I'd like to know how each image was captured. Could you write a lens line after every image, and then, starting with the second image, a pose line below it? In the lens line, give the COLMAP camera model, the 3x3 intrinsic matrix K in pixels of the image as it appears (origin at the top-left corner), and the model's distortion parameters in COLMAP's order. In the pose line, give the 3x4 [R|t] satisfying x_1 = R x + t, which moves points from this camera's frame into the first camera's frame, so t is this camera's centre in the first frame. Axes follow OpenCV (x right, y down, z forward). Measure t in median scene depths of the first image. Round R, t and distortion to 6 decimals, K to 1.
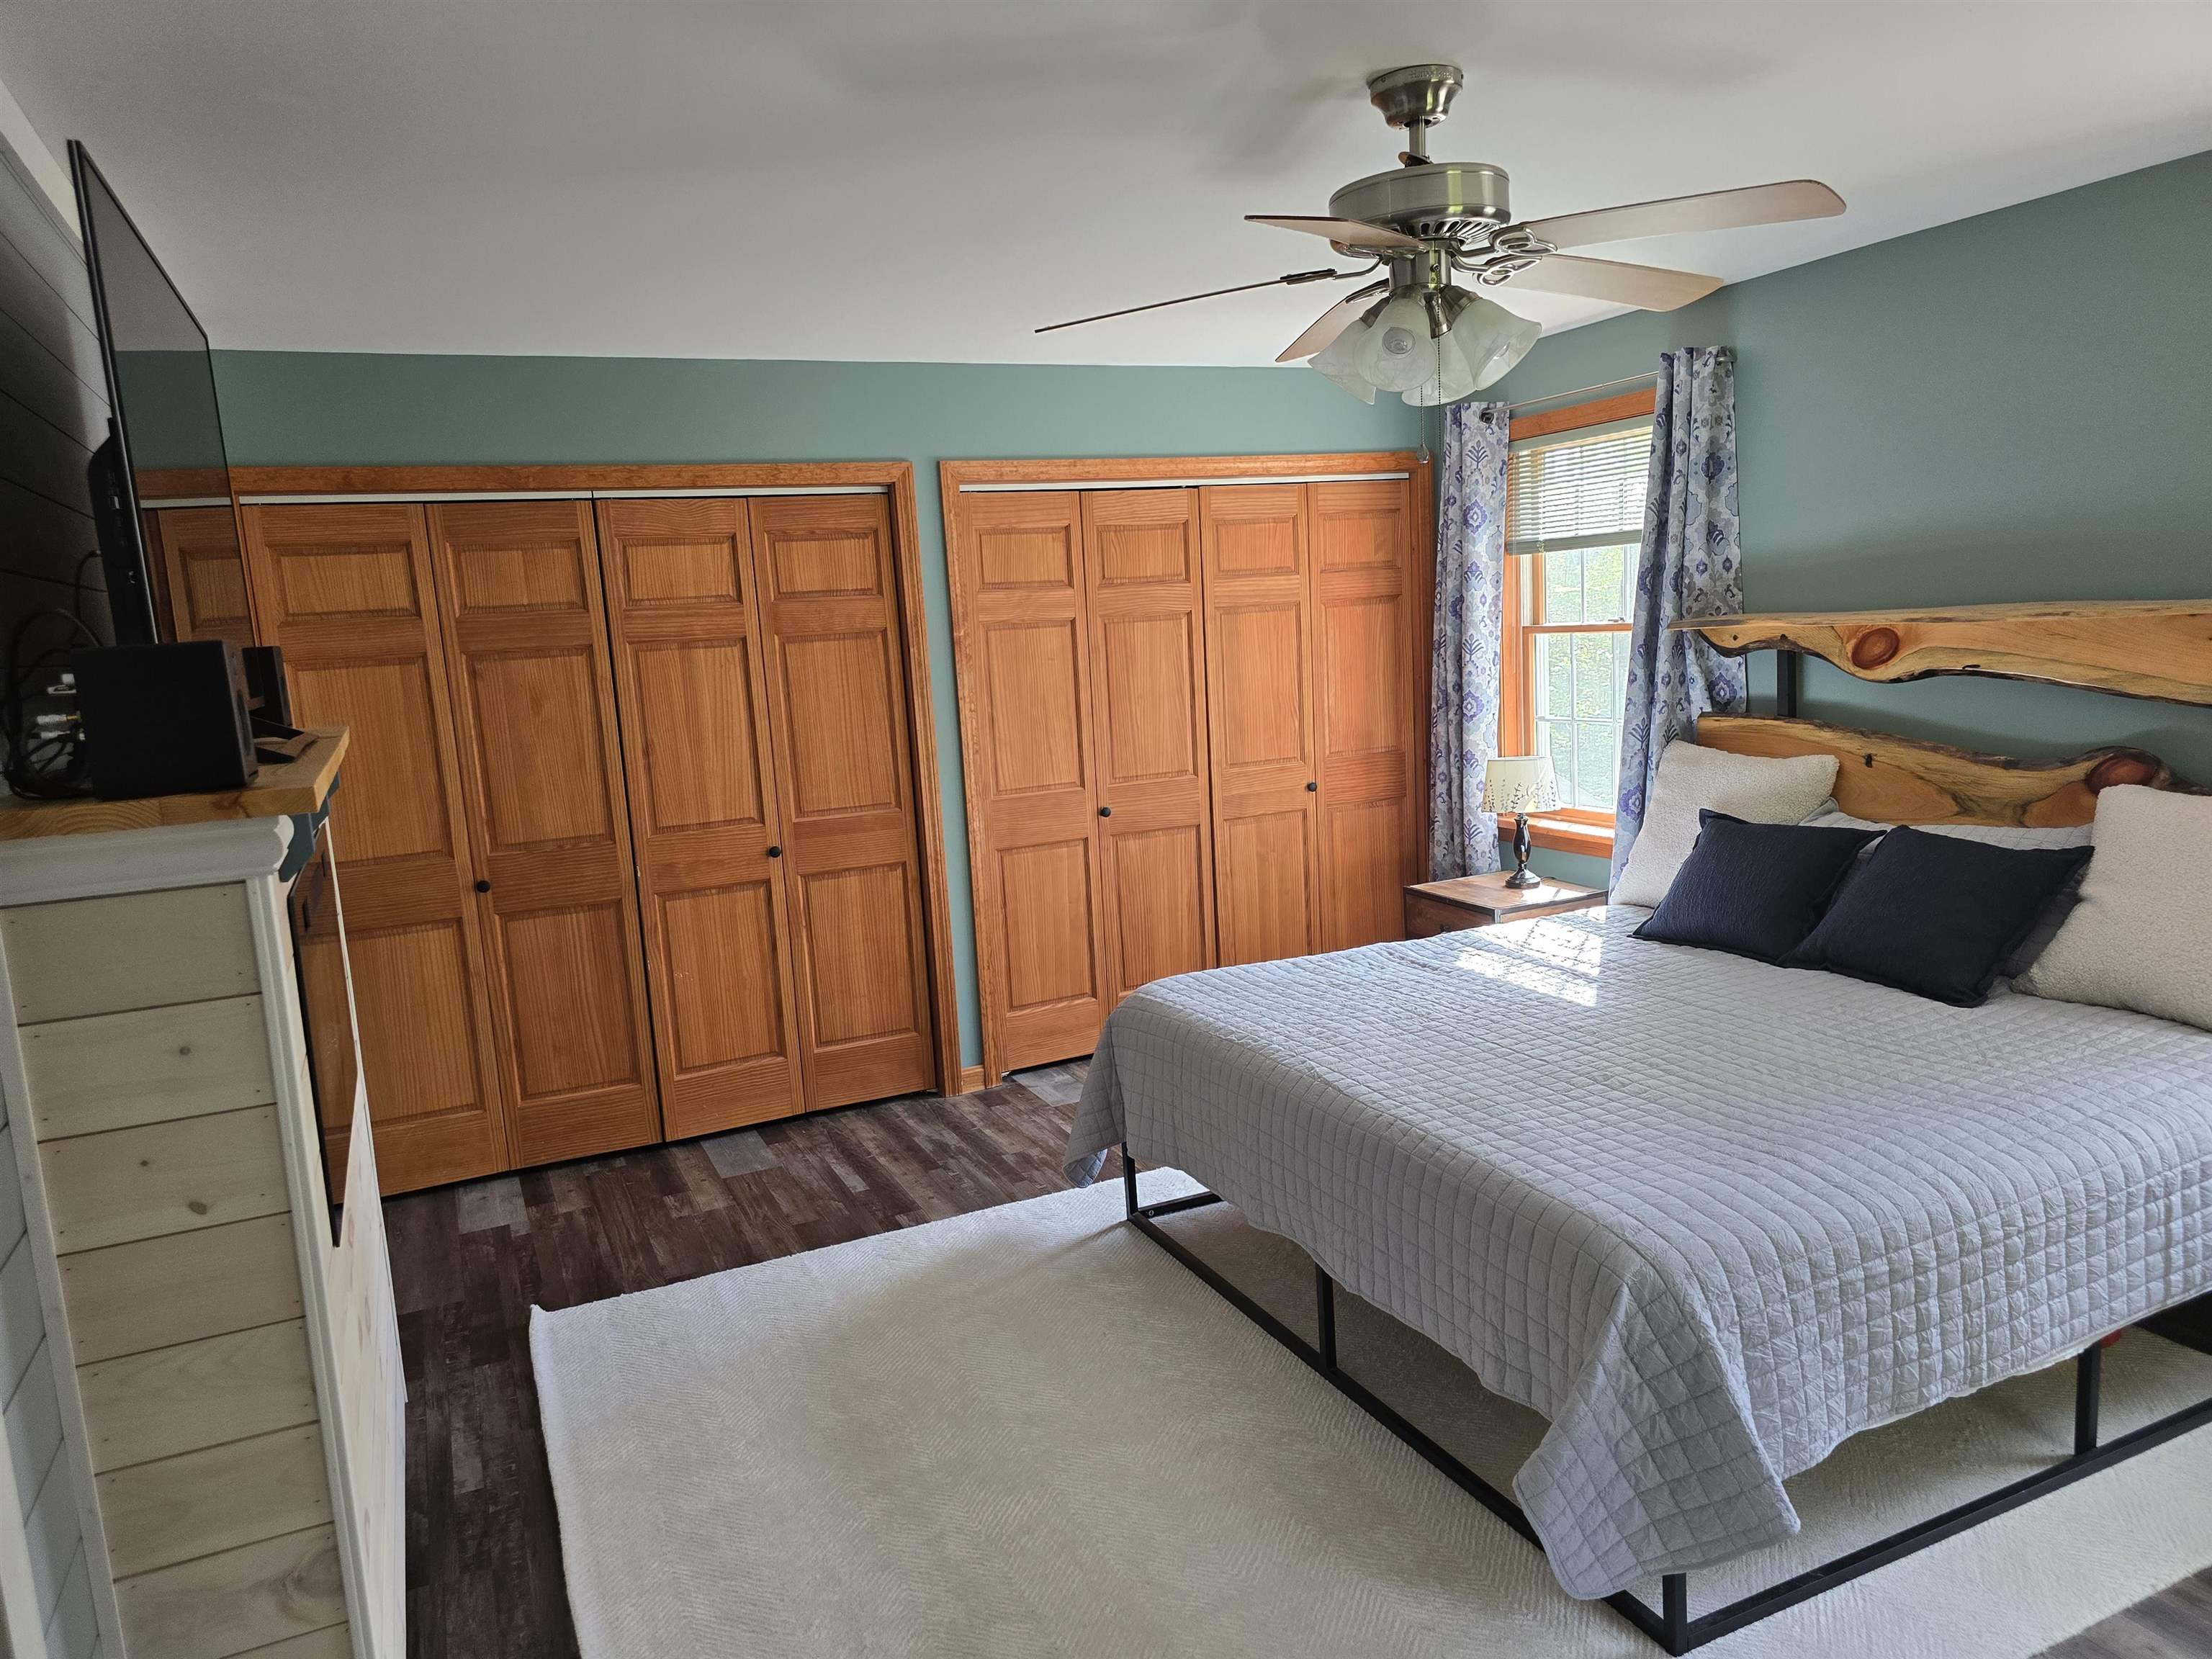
lens RADIAL K [[1482.7, 0, 1121.9], [0, 1482.7, 828.0], [0, 0, 1]] dist [0.058640, -0.048291]
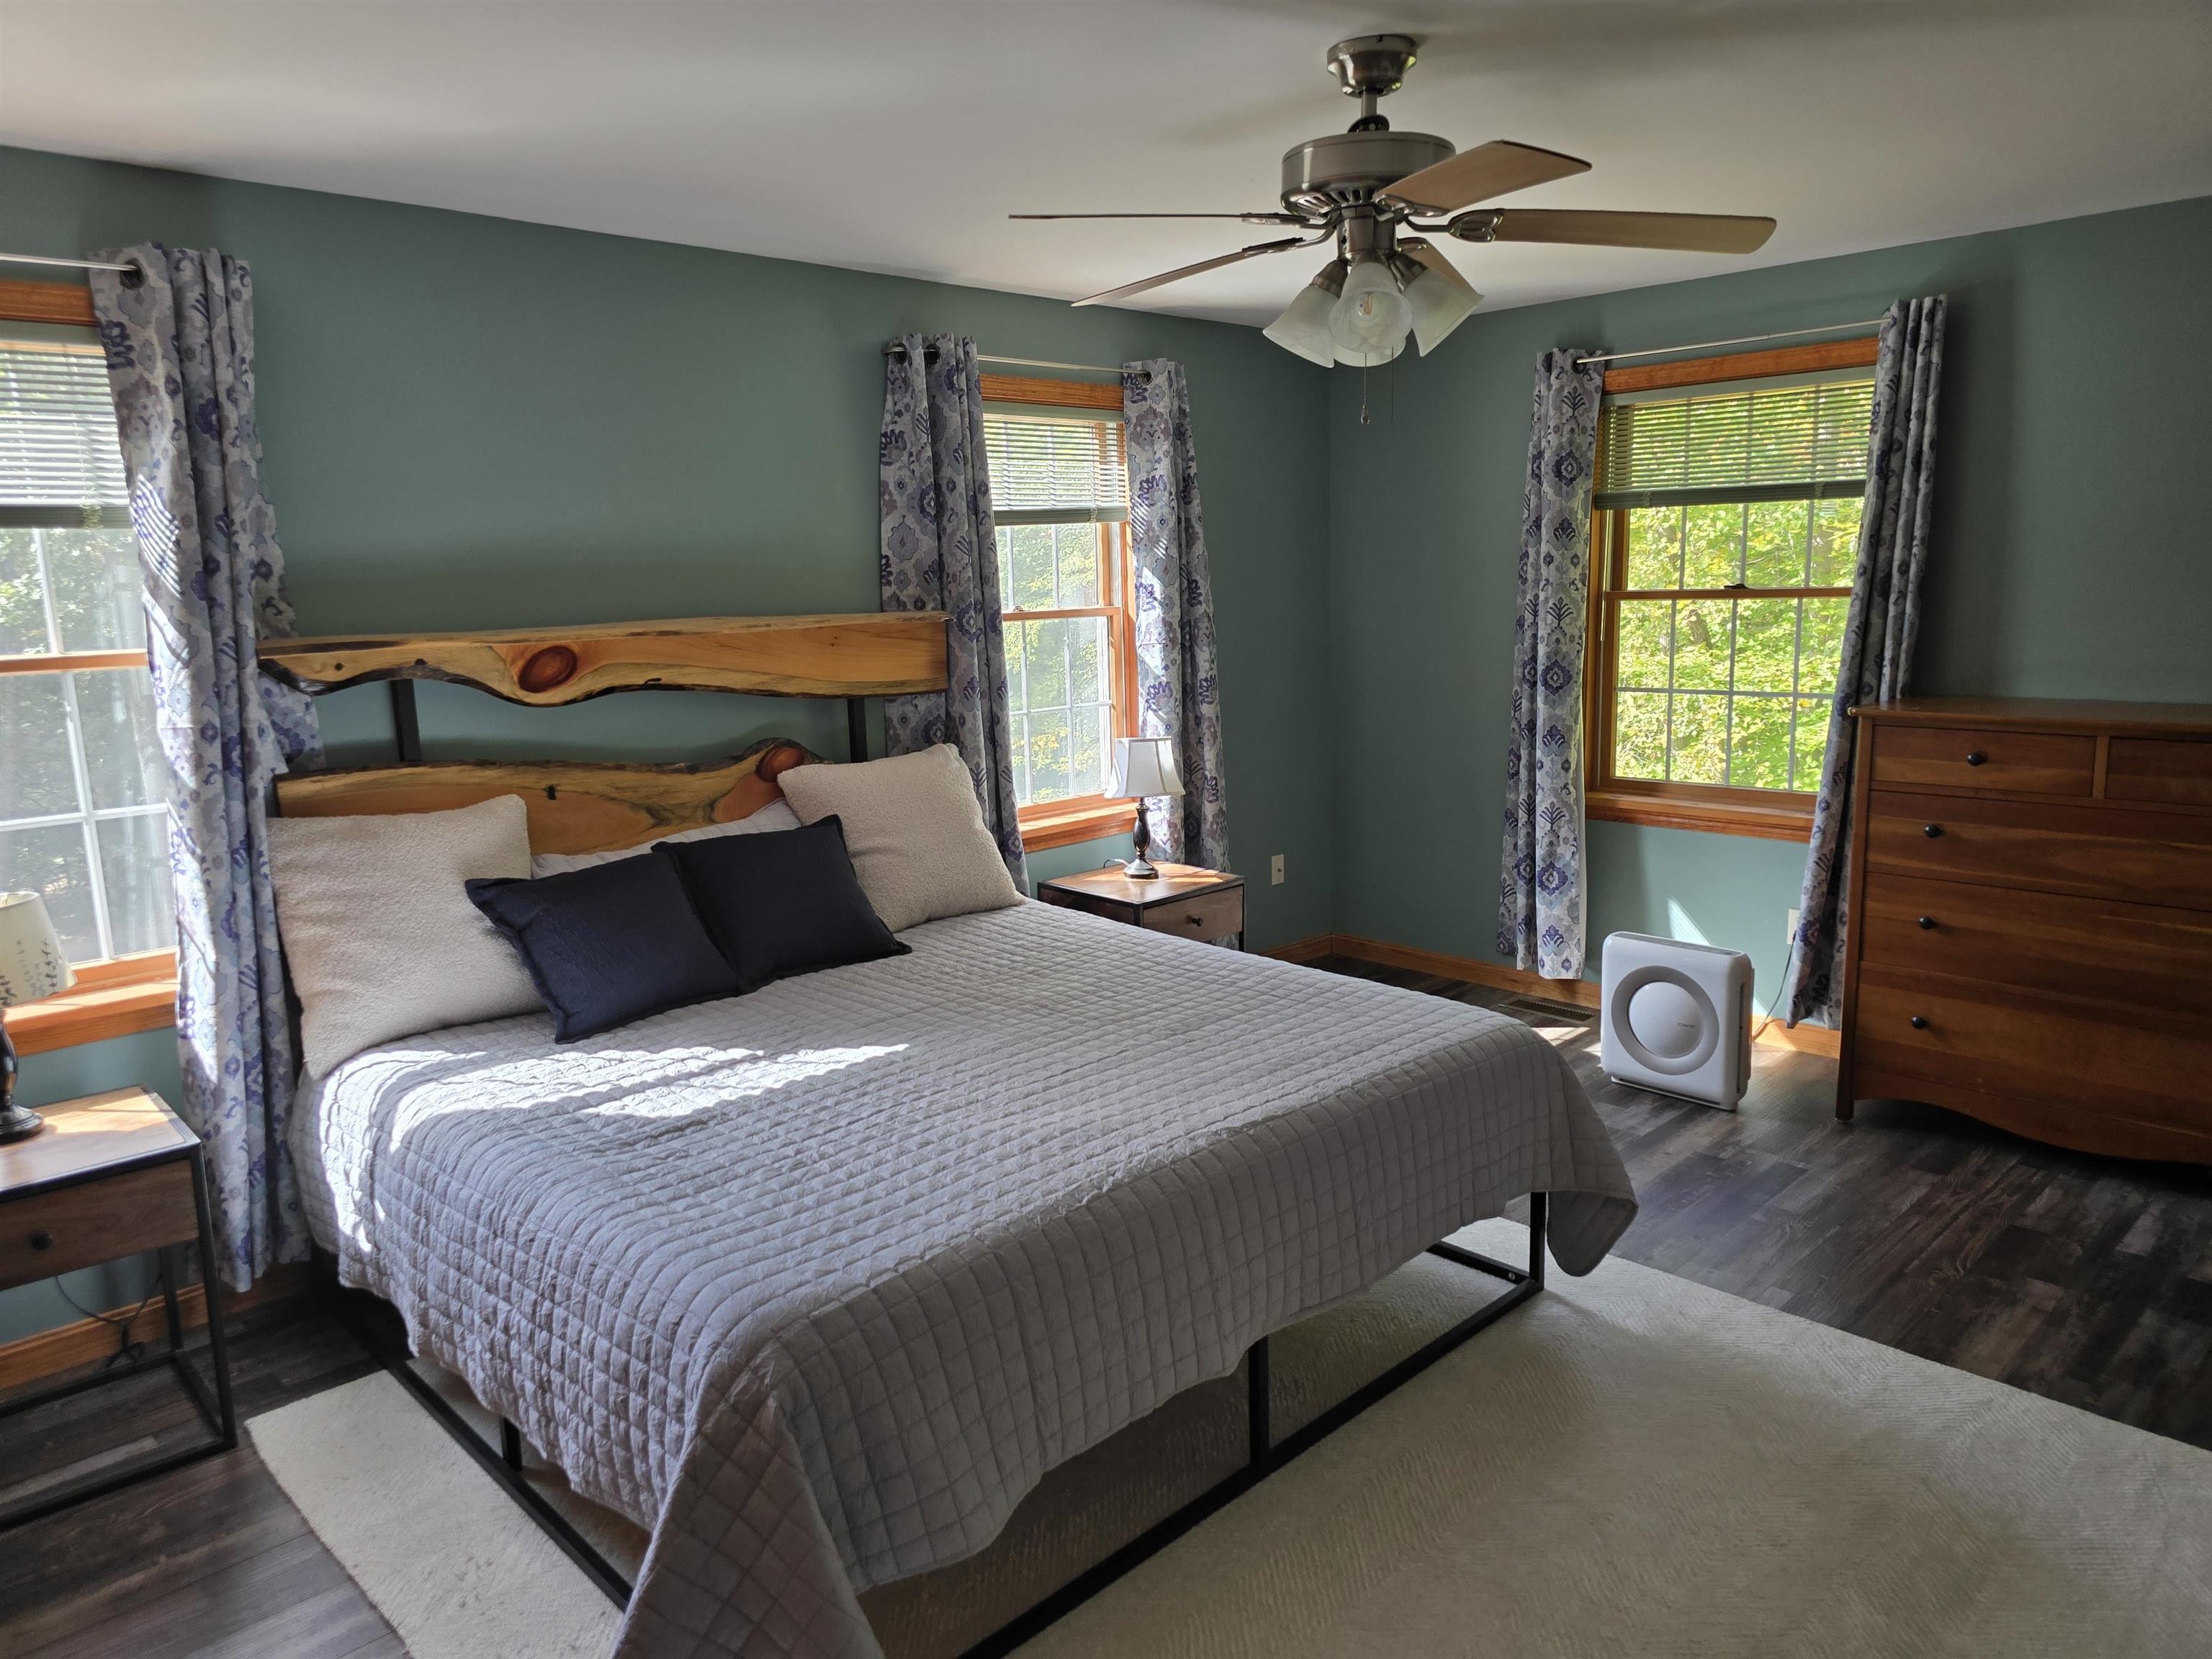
lens RADIAL K [[1482.7, 0, 1129.3], [0, 1482.7, 842.5], [0, 0, 1]] dist [0.058640, -0.048291]
pose [[-0.314128, -0.118045, 0.942013, -0.425680], [0.173681, 0.968349, 0.179262, -0.105151], [-0.933359, 0.219921, -0.283683, 0.838369]]
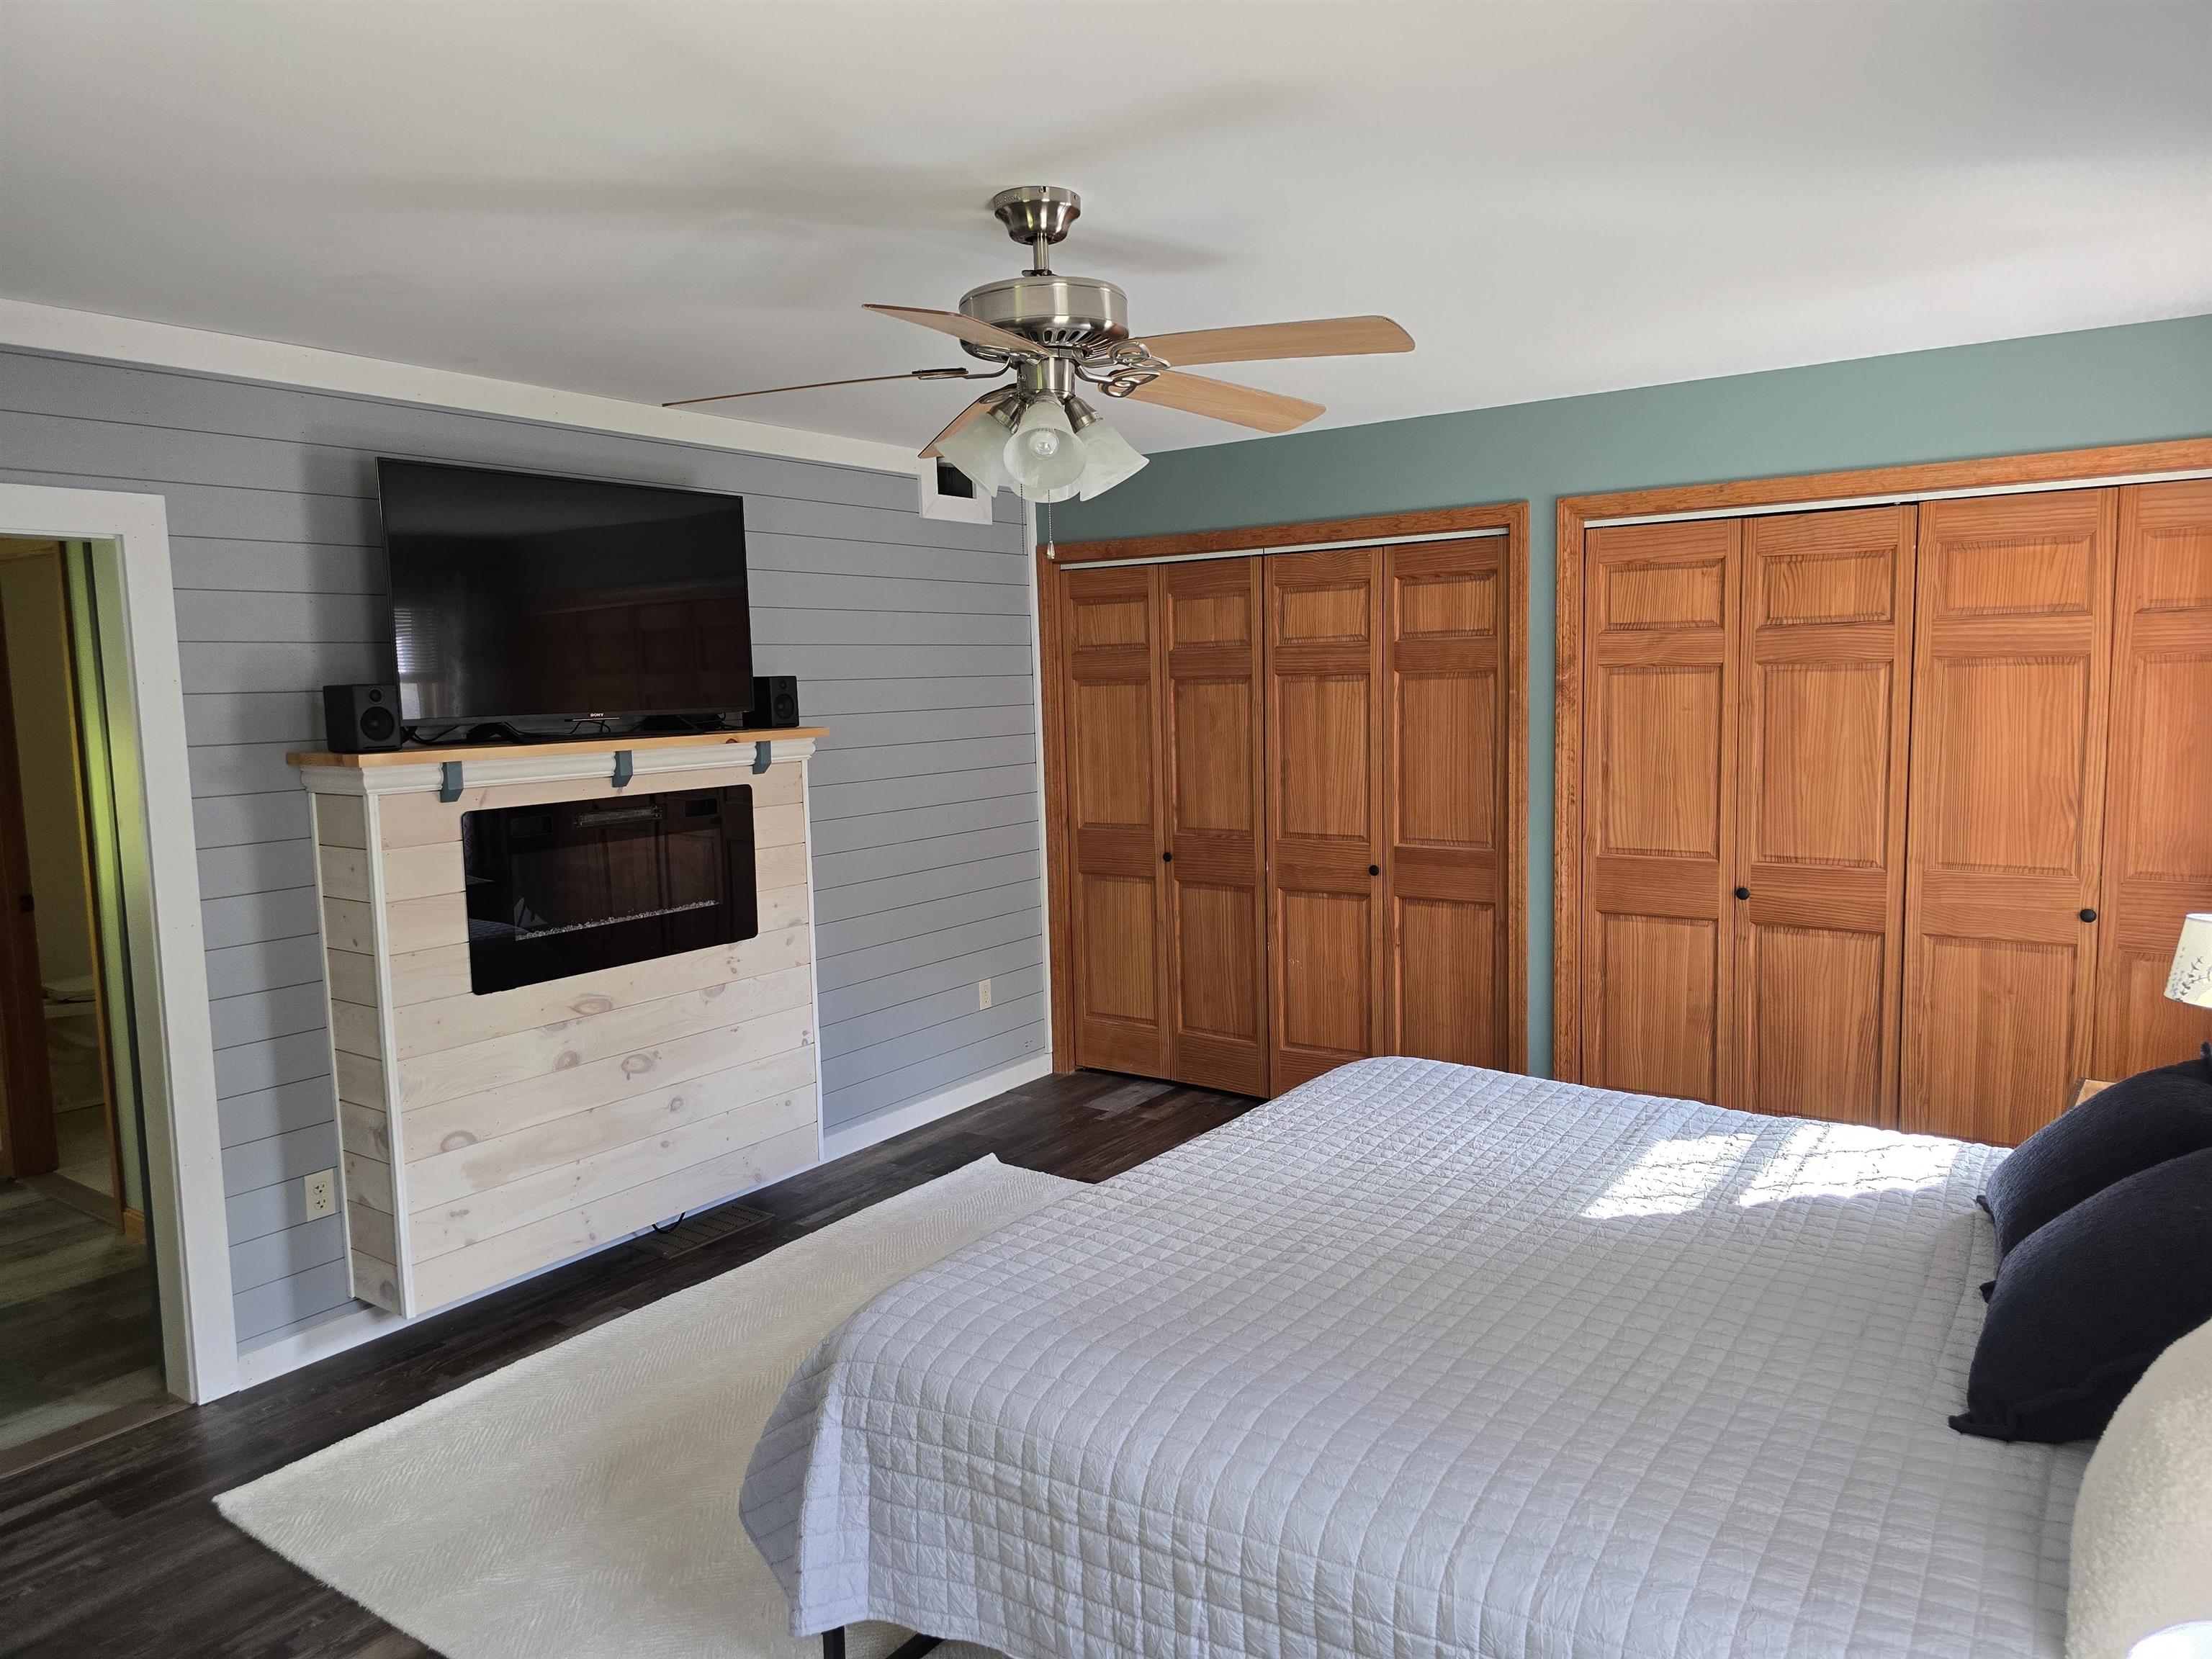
lens RADIAL K [[1482.7, 0, 1101.8], [0, 1482.7, 813.1], [0, 0, 1]] dist [0.058640, -0.048291]
pose [[0.491922, 0.128466, -0.861110, 0.631845], [-0.130125, 0.988793, 0.073178, -0.083311], [0.860860, 0.076054, 0.503125, 0.294943]]
